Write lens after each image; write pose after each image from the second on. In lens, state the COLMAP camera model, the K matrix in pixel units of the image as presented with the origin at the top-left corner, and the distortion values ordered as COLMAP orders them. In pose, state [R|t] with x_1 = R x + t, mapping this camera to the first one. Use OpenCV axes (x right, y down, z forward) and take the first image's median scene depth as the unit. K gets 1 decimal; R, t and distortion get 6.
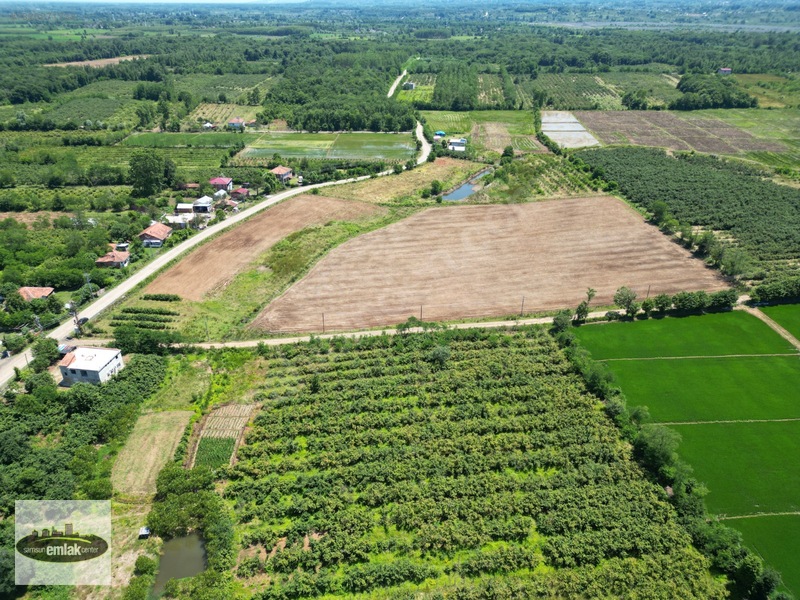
lens RADIAL K [[560.8, 0, 399.3], [0, 560.8, 299.7], [0, 0, 1]] dist [0.055966, -0.040166]
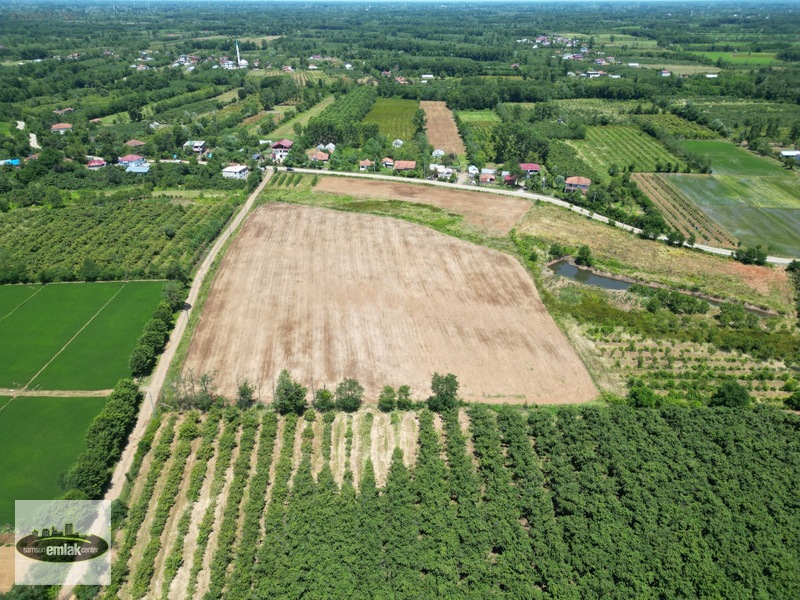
lens RADIAL K [[560.8, 0, 399.0], [0, 560.8, 298.1], [0, 0, 1]] dist [0.055966, -0.040166]
pose [[-0.067570, 0.463829, -0.883344, 0.795677], [-0.465937, 0.768221, 0.439021, -0.390835], [0.882234, 0.441248, 0.164206, 0.748246]]
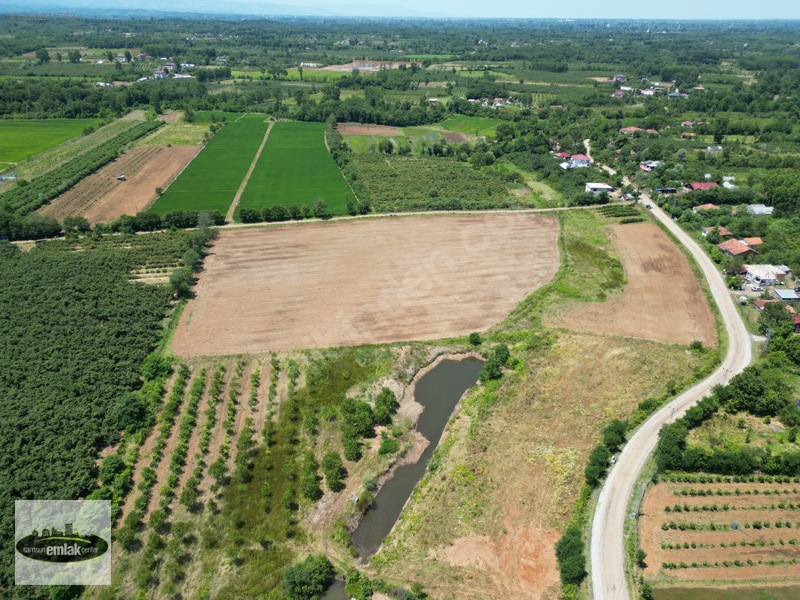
lens RADIAL K [[560.8, 0, 401.2], [0, 560.8, 298.5], [0, 0, 1]] dist [0.055966, -0.040166]
pose [[-0.995160, 0.031778, -0.092983, 0.208038], [-0.057201, 0.582064, 0.811129, -0.697565], [0.079898, 0.812522, -0.577429, 1.325717]]
